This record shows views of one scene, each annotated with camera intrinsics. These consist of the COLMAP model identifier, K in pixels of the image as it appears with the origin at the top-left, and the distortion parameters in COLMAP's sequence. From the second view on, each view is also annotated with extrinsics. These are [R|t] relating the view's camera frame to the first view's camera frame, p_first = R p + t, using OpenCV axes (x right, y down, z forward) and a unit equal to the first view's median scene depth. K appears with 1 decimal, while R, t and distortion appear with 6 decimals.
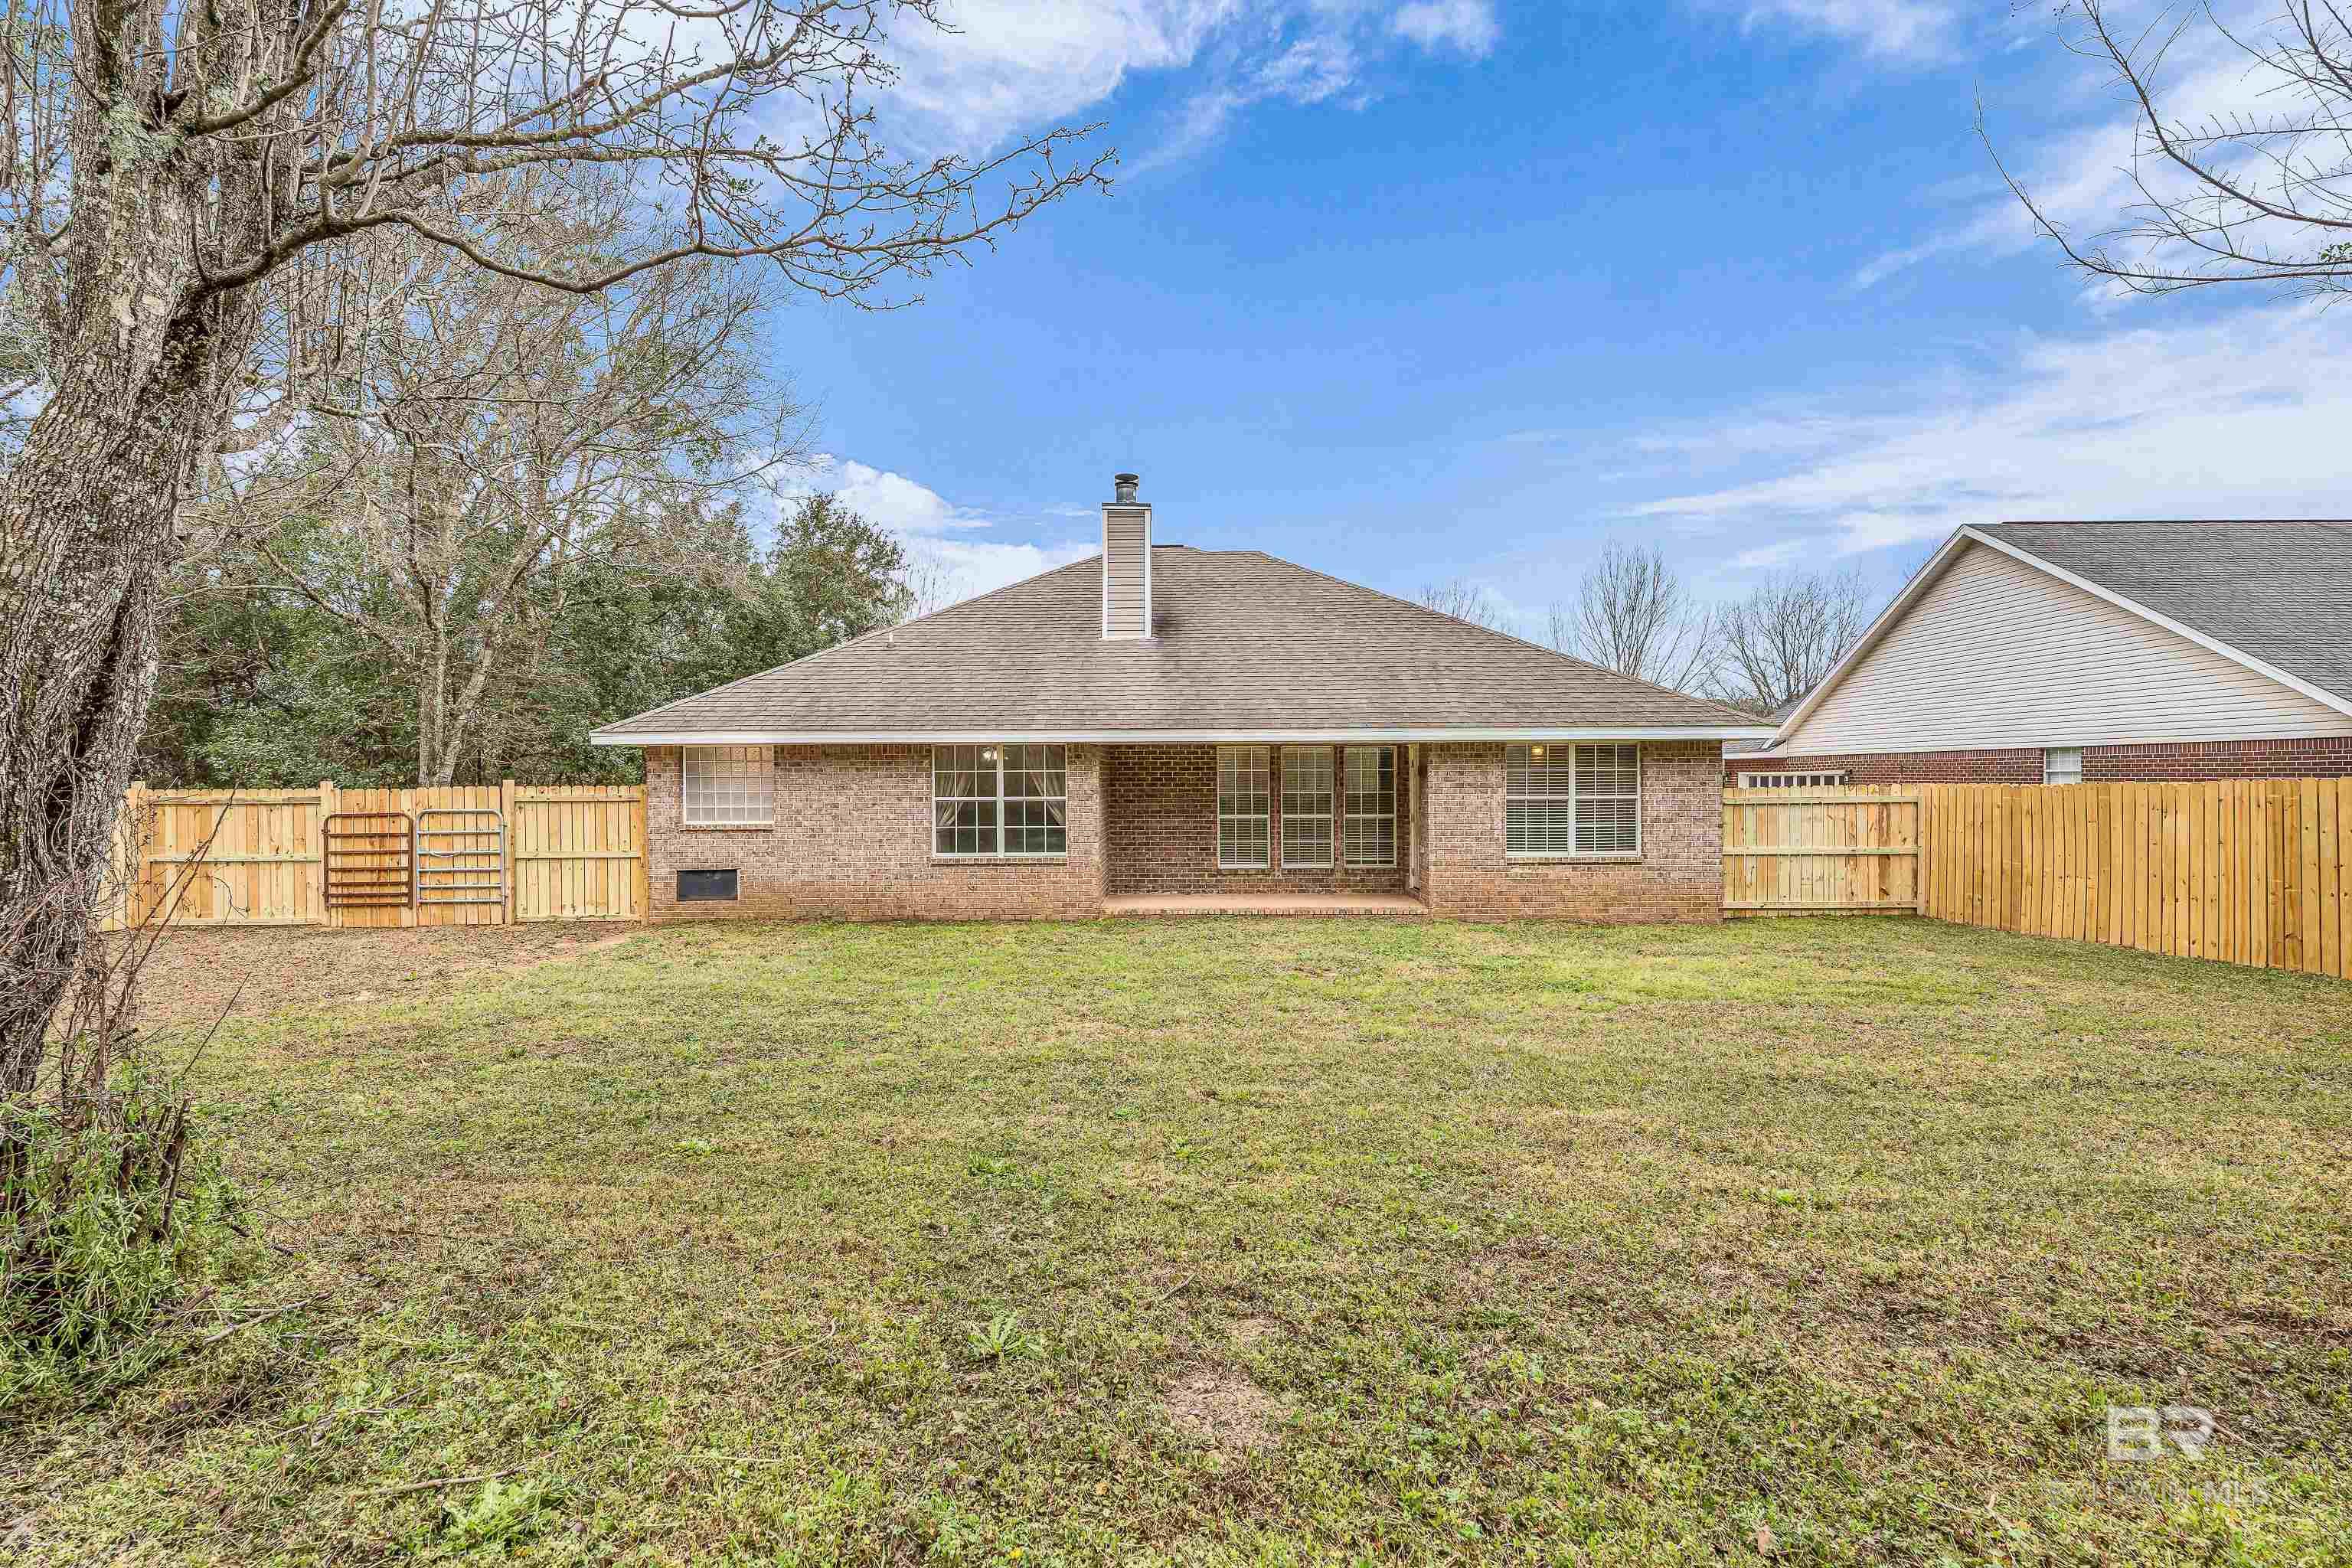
lens RADIAL K [[1068.9, 0, 1176.0], [0, 1068.9, 784.0], [0, 0, 1]] dist [0.003479, 0.000058]
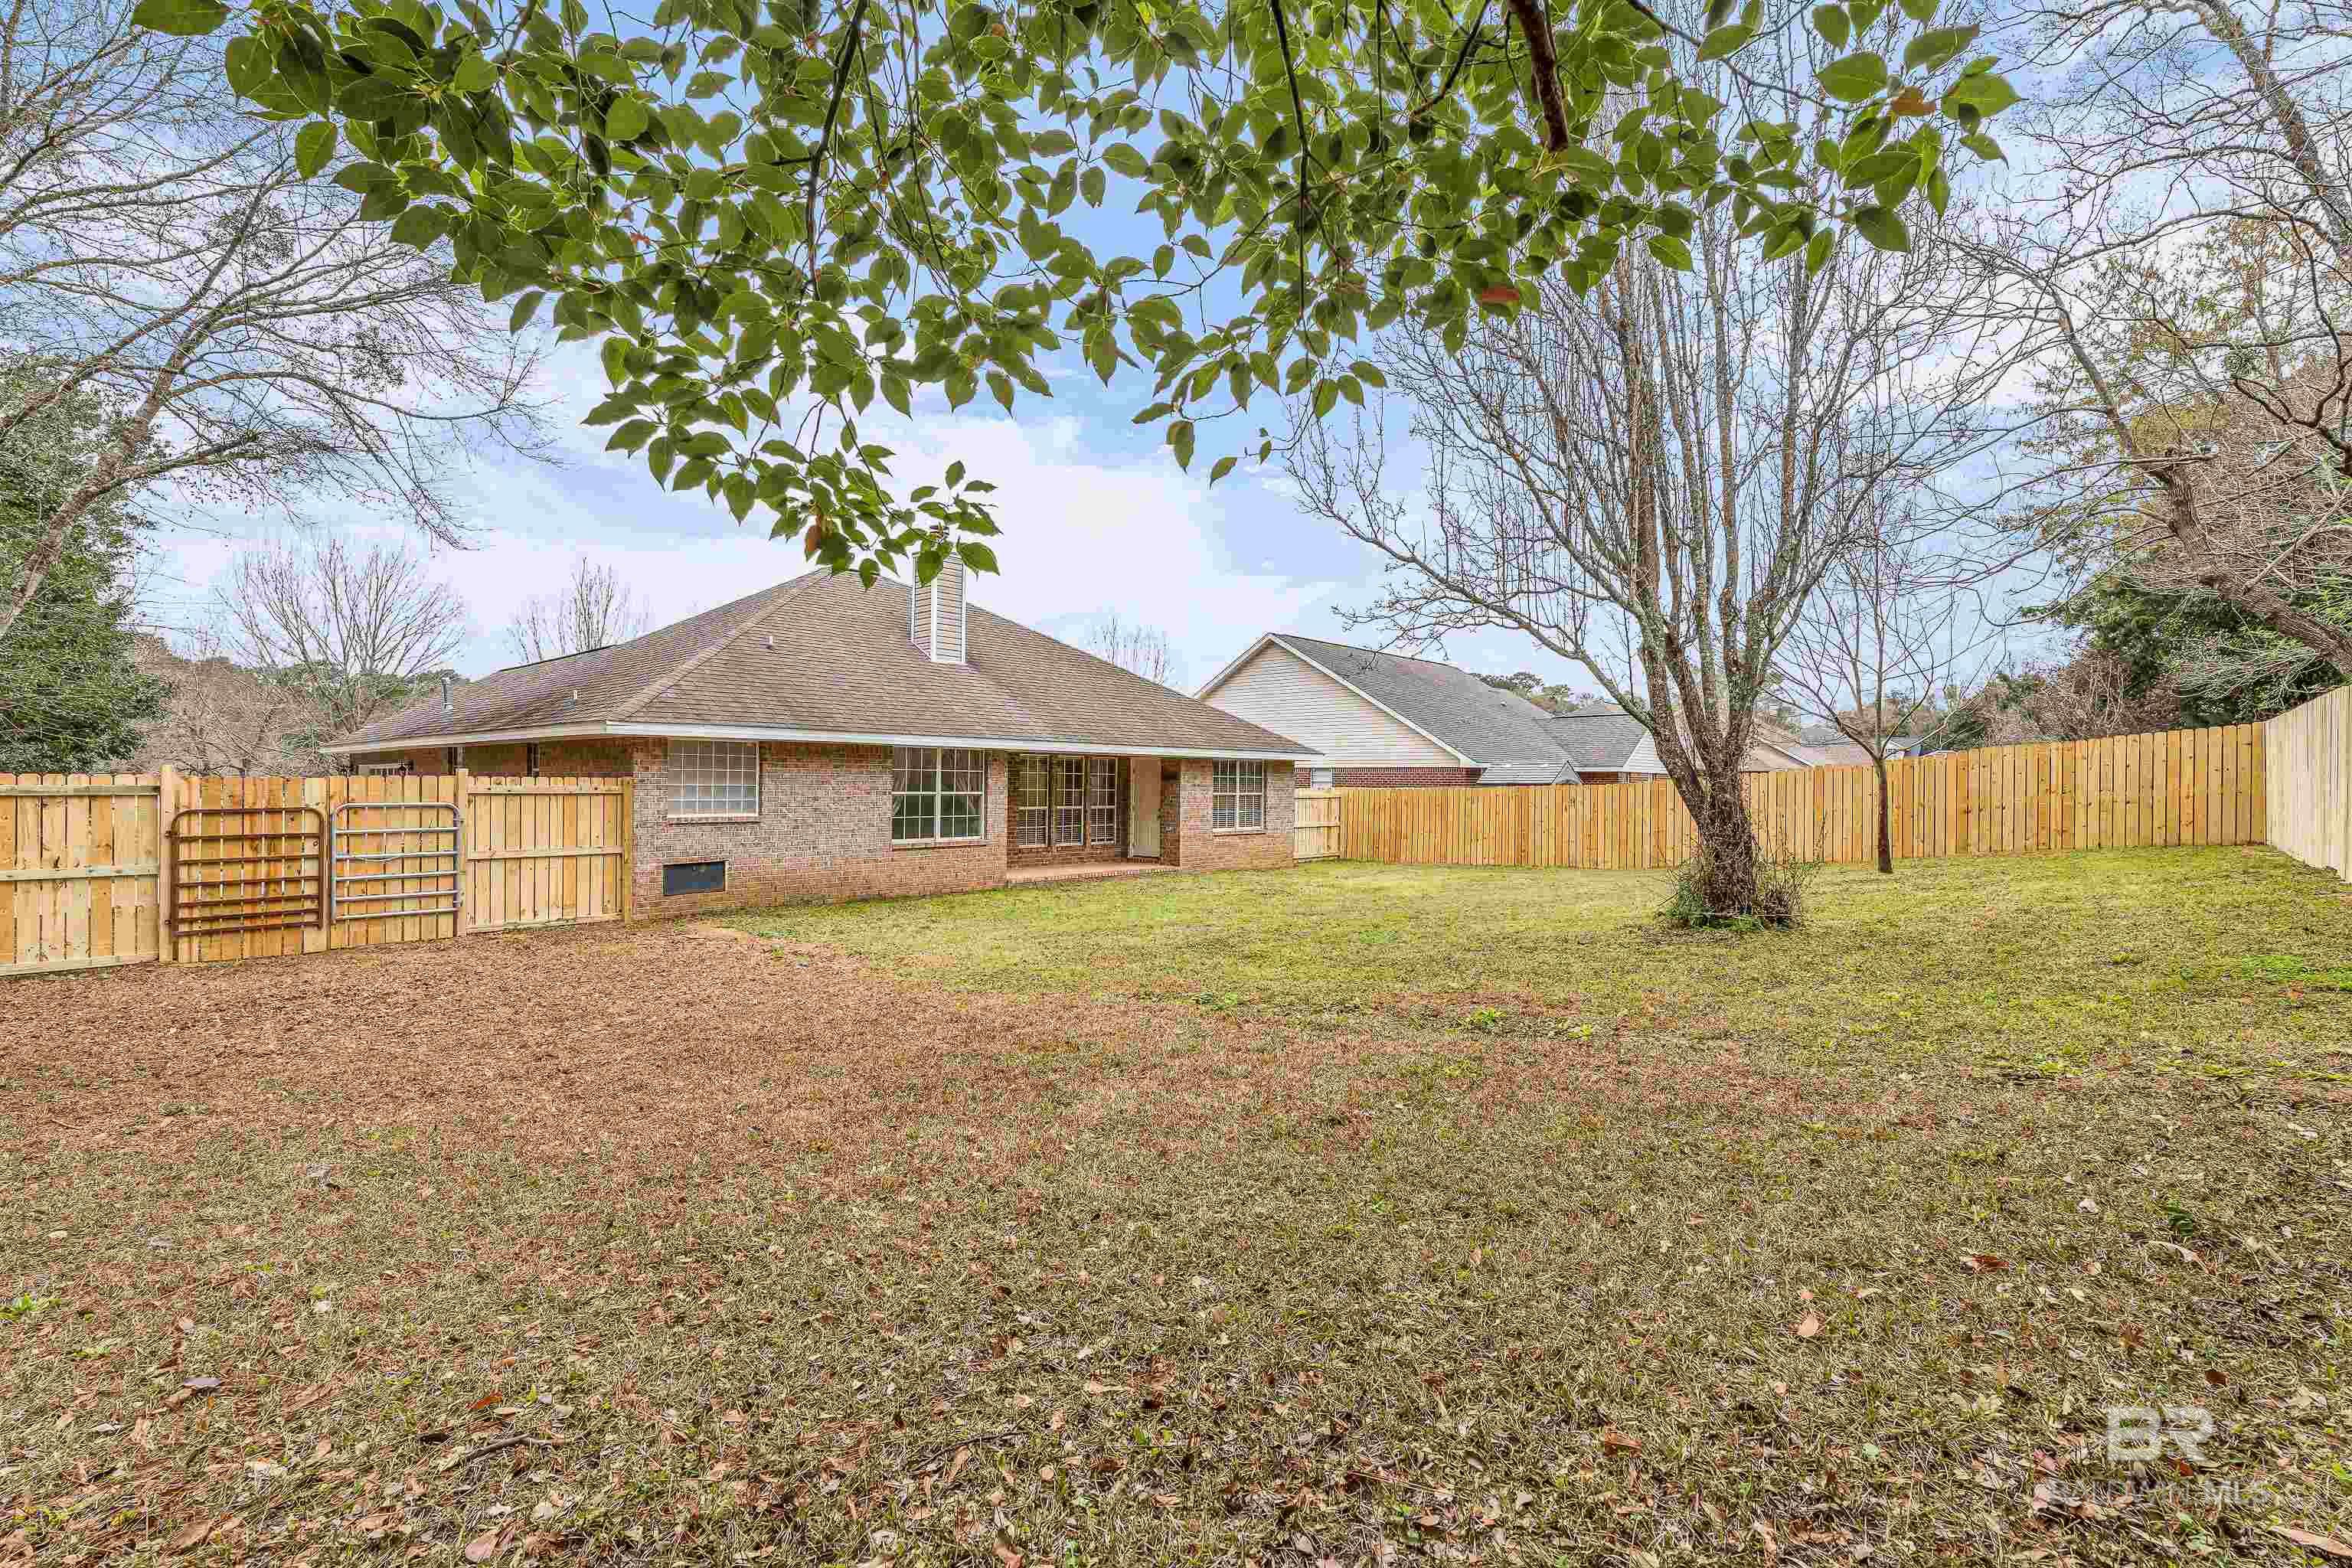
lens RADIAL K [[1068.9, 0, 1176.0], [0, 1068.9, 784.0], [0, 0, 1]] dist [0.003479, 0.000058]
pose [[0.654274, 0.011097, 0.756176, -0.900896], [-0.013183, 0.999908, -0.003268, 0.003786], [-0.756142, -0.007831, 0.654360, 0.005376]]
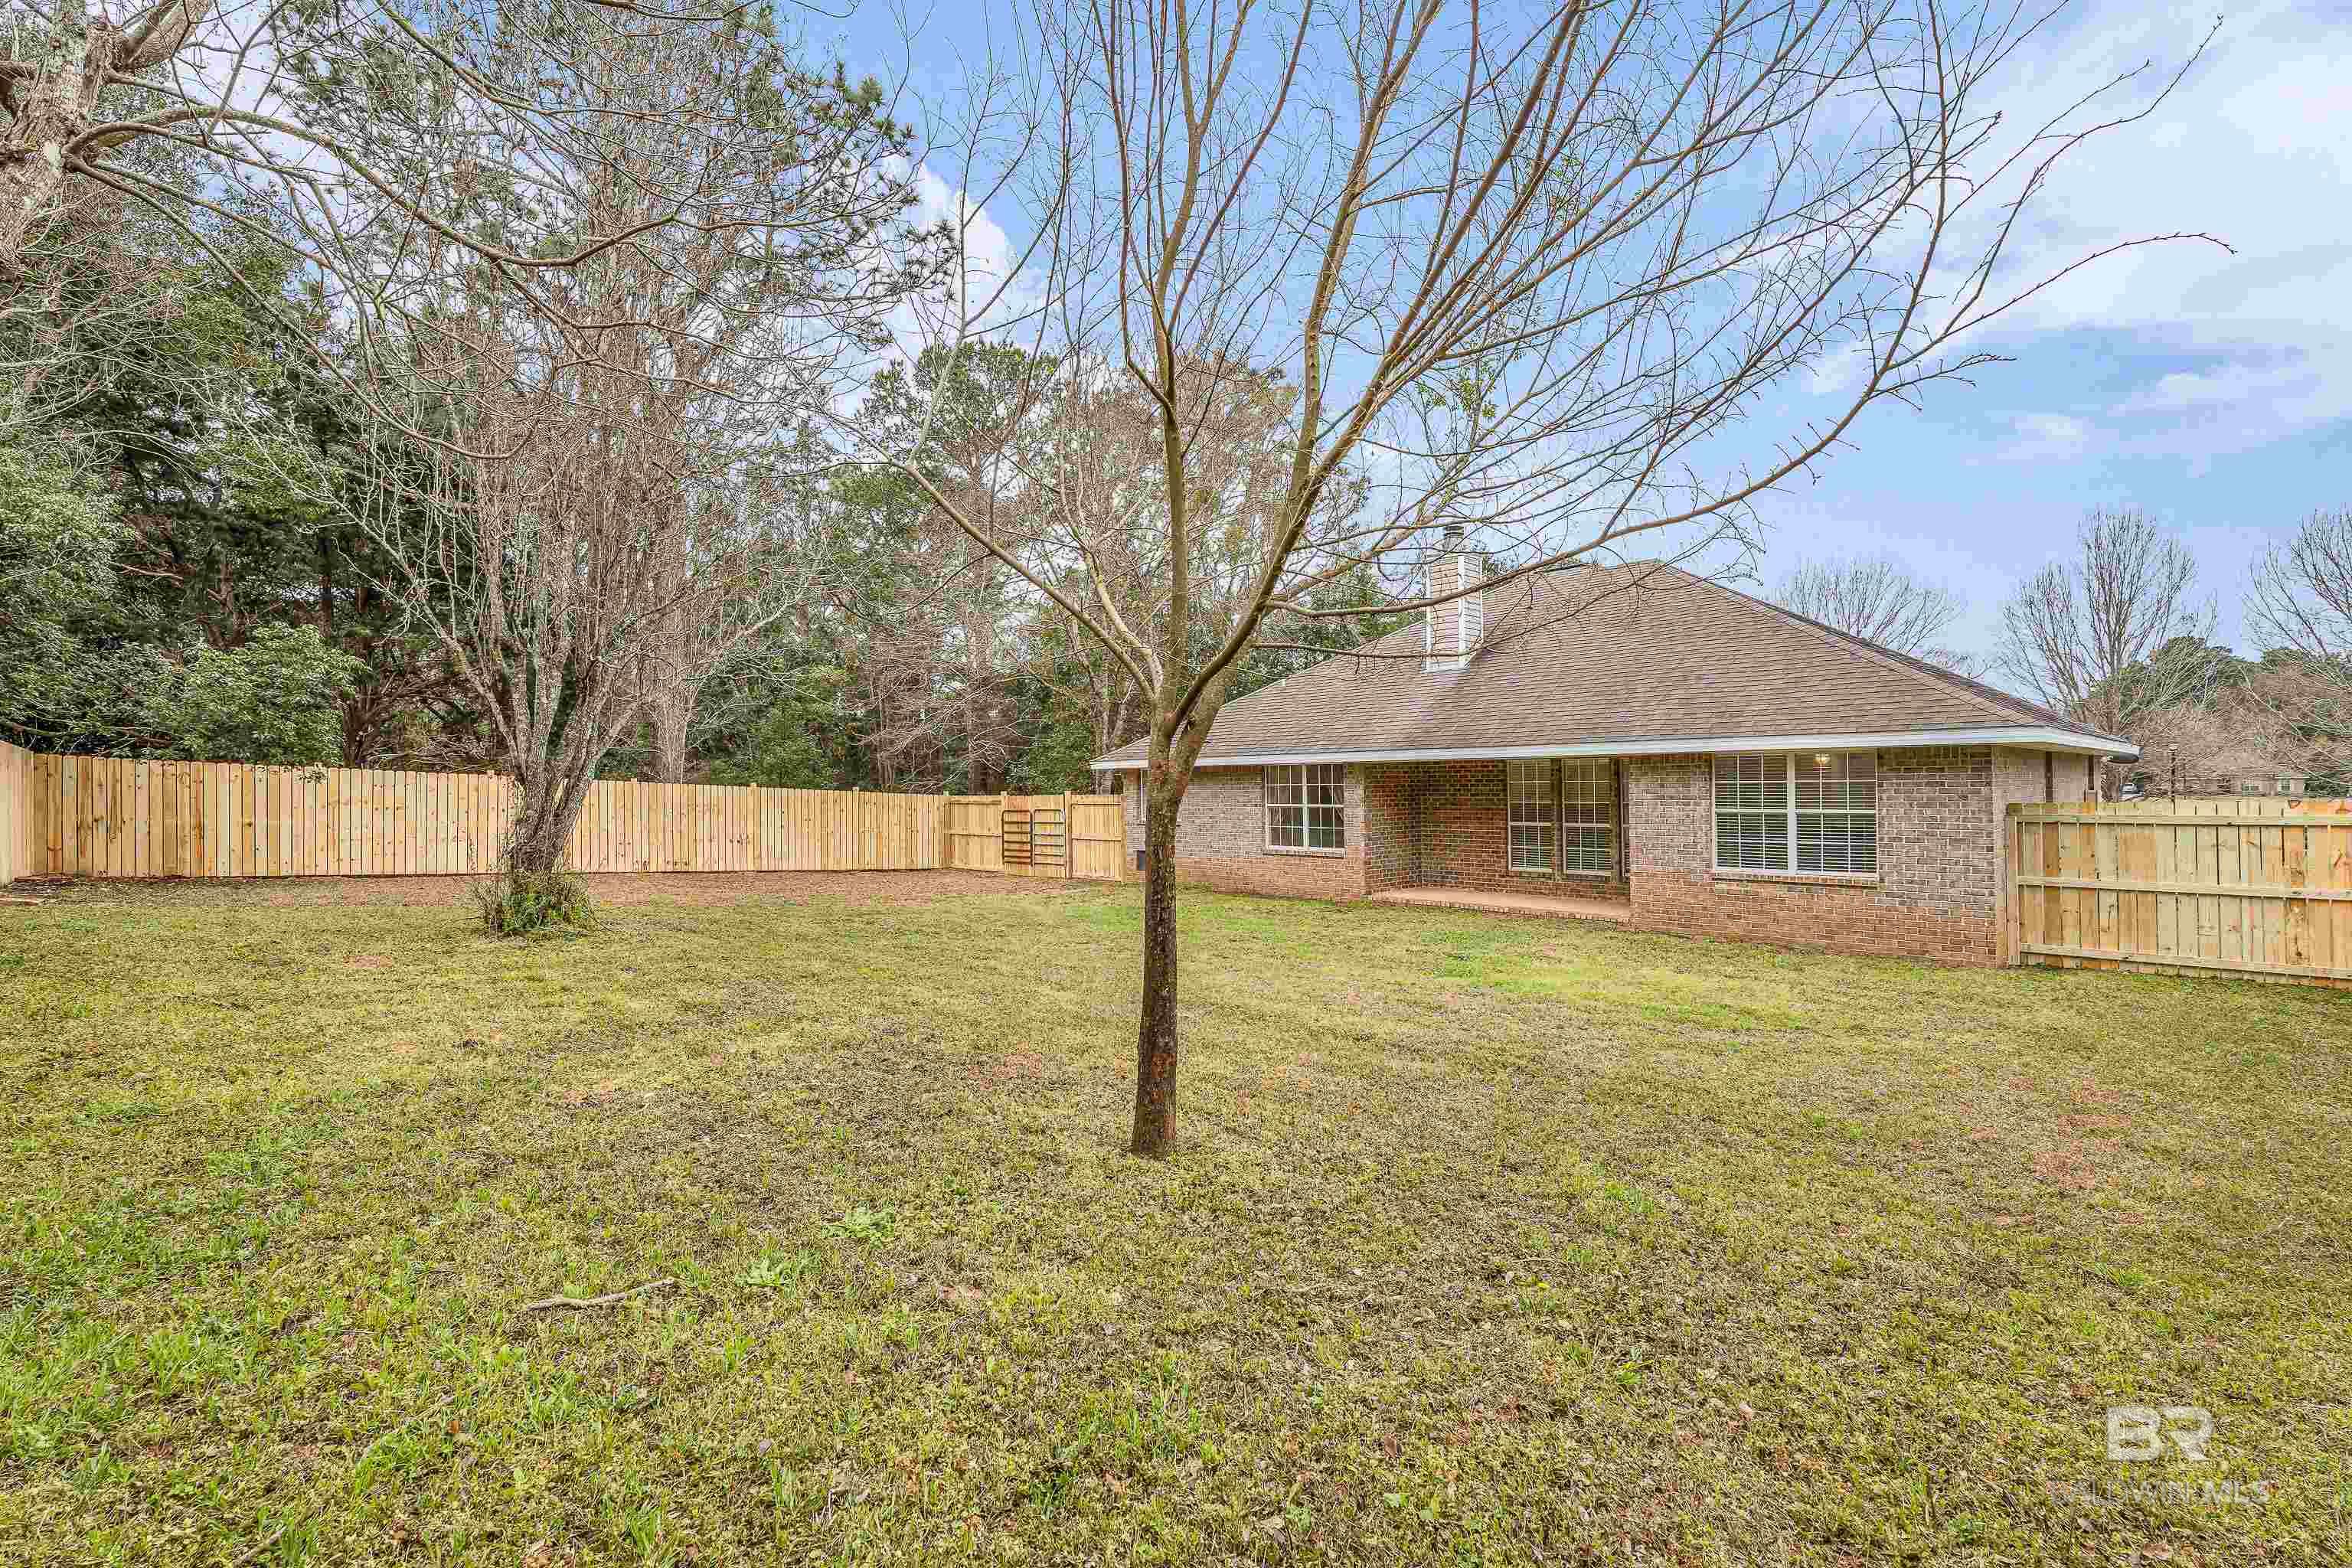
lens RADIAL K [[1068.9, 0, 1176.0], [0, 1068.9, 784.0], [0, 0, 1]] dist [0.003479, 0.000058]
pose [[0.699472, -0.002567, -0.714655, 0.654959], [-0.003361, 0.999971, -0.006881, -0.002813], [0.714652, 0.007215, 0.699443, -0.023779]]
